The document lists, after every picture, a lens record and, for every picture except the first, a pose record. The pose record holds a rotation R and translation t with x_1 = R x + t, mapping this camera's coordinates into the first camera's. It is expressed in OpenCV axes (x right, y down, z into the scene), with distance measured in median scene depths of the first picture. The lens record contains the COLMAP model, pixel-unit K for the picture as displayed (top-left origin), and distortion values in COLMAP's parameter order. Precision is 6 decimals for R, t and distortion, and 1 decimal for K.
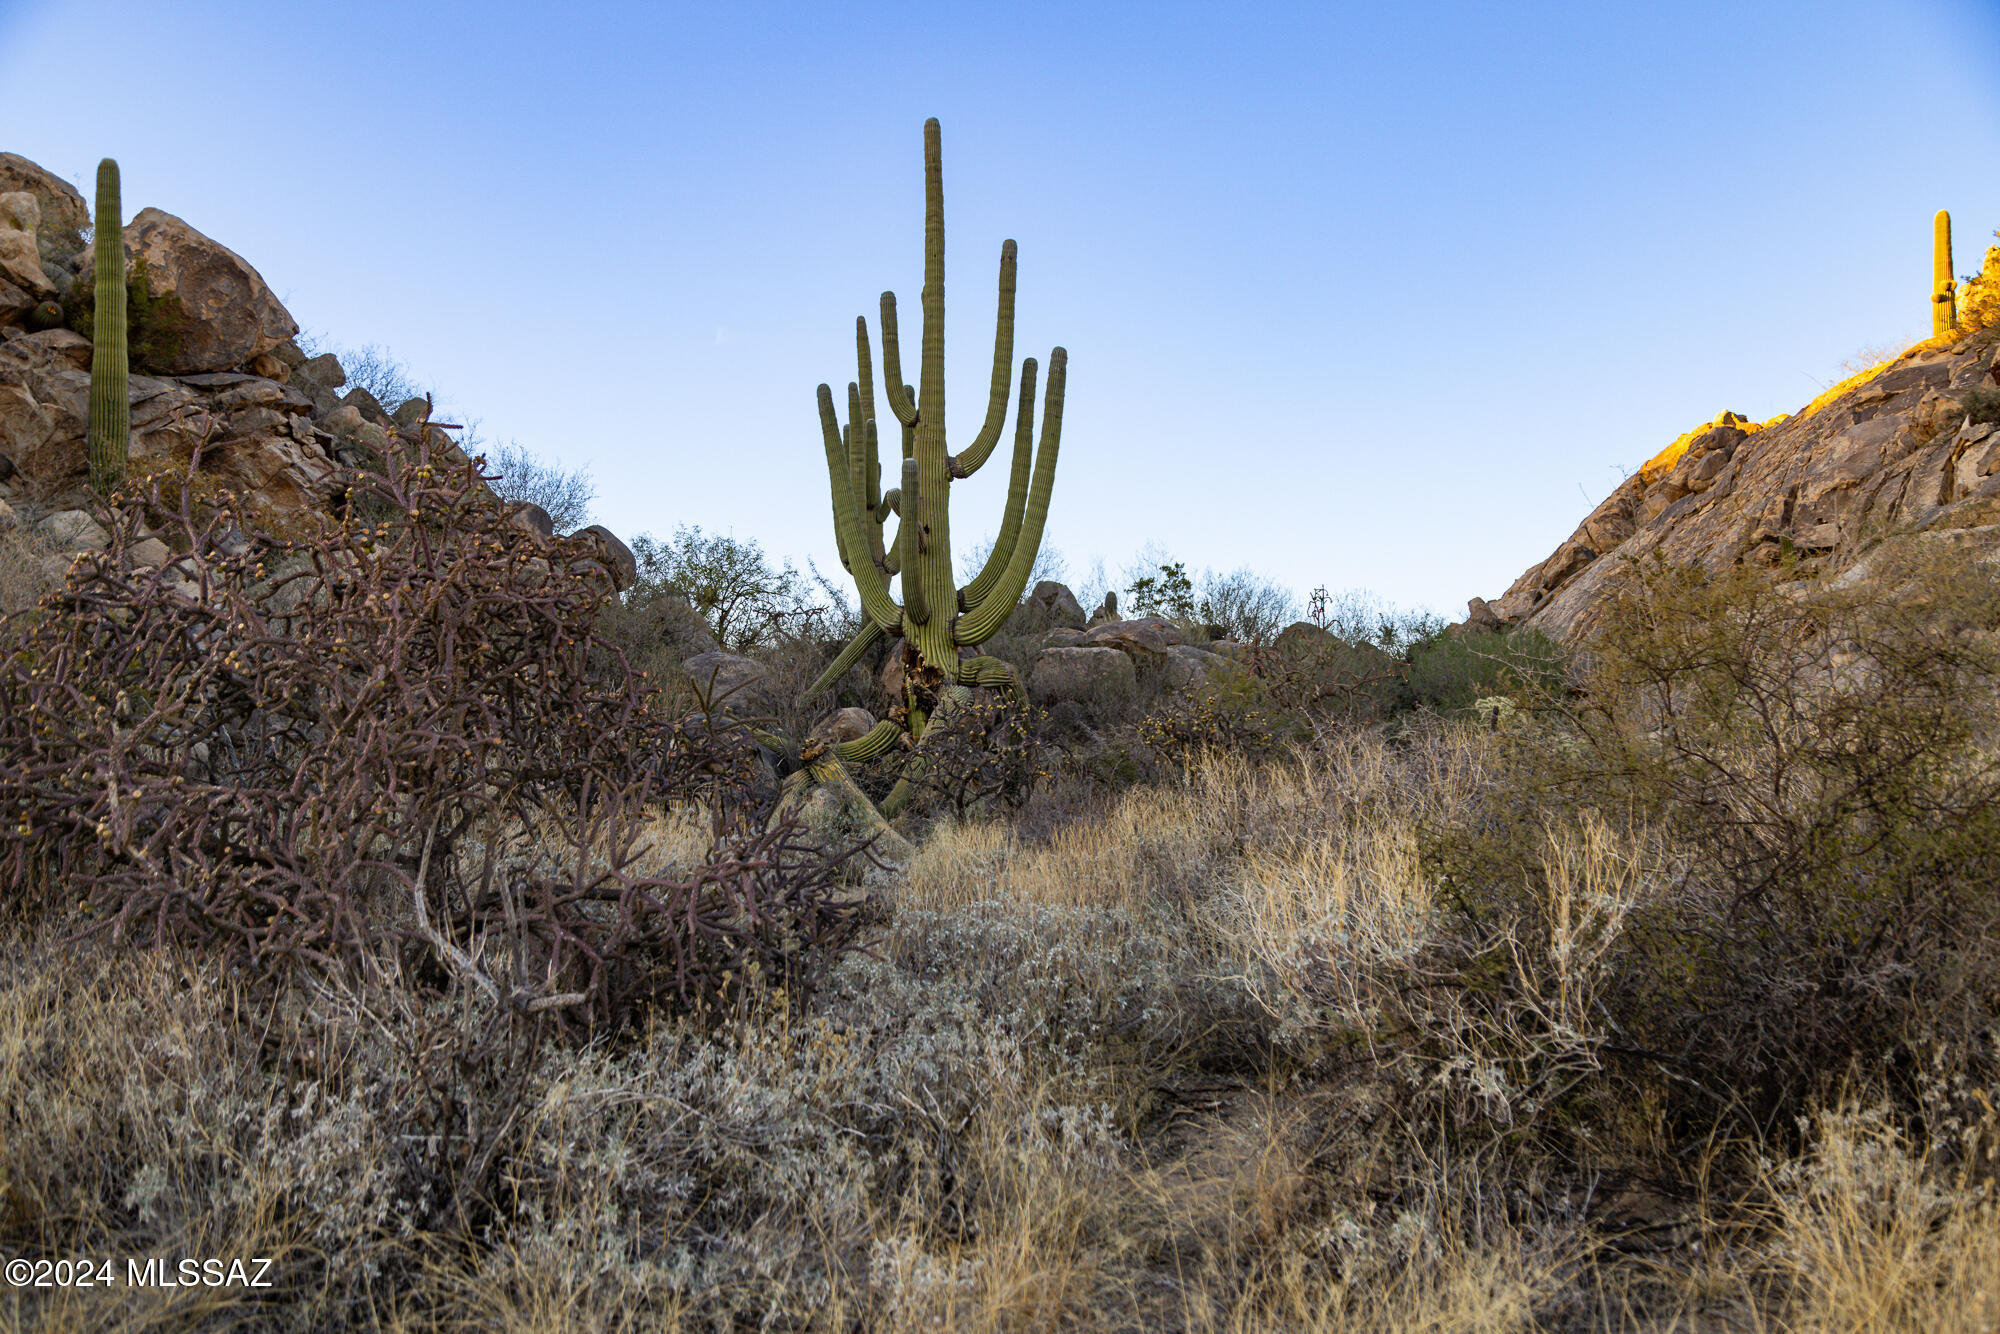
lens RADIAL K [[1952.3, 0, 1000.0], [0, 1952.3, 667.0], [0, 0, 1]] dist [0.041150, 0.002508]
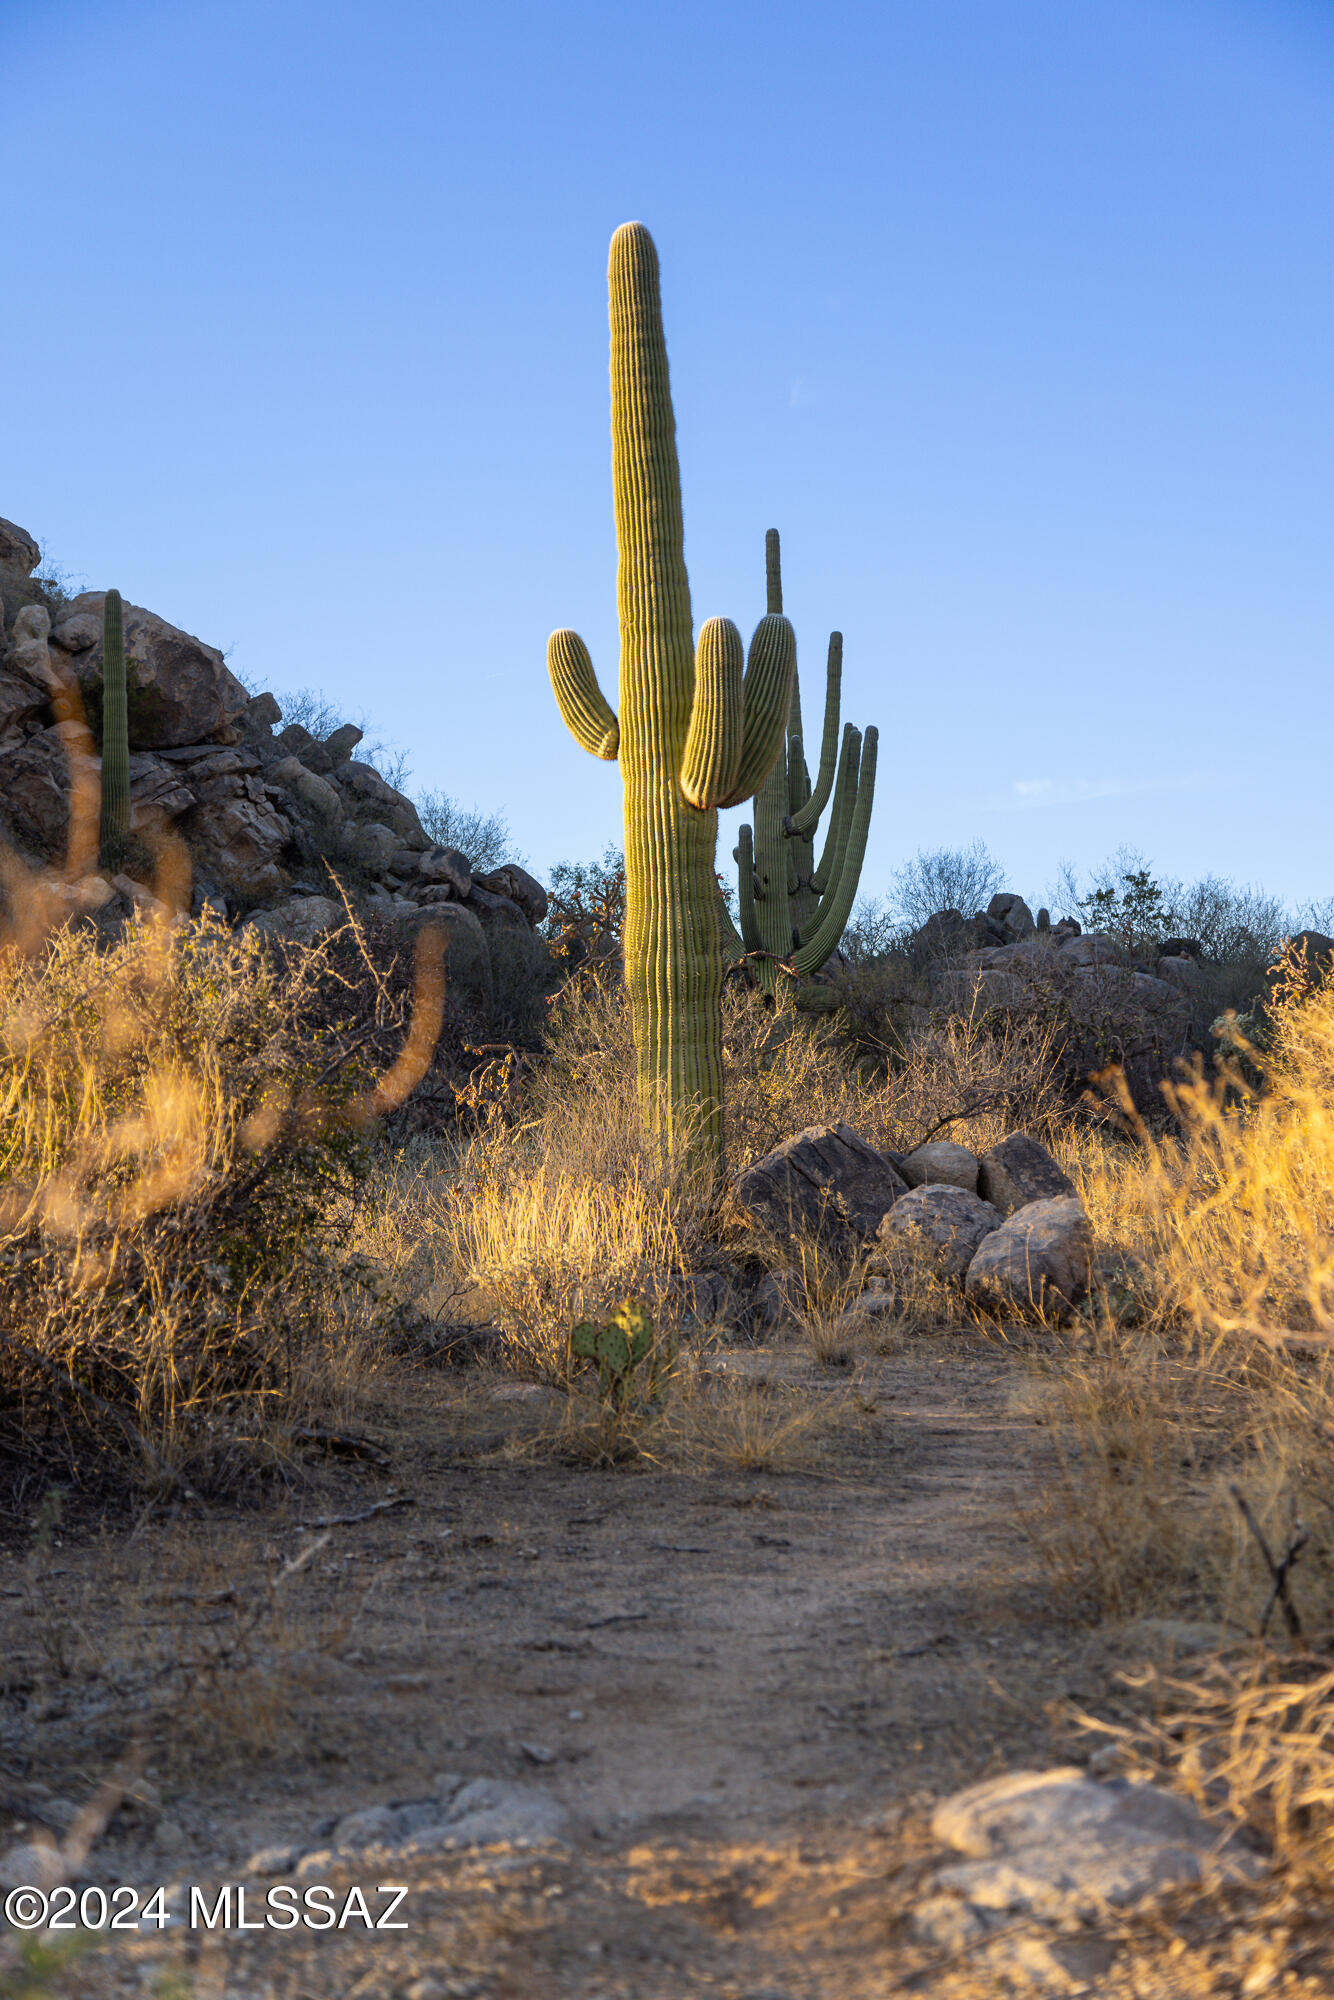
lens RADIAL K [[3382.2, 0, 667.0], [0, 3382.2, 1000.0], [0, 0, 1]] dist [-0.004803, 0.018922]
pose [[0.982050, -0.010690, -0.188317, 0.252507], [0.012463, 0.999888, 0.008233, -0.012854], [0.188208, -0.010433, 0.982074, -0.902825]]
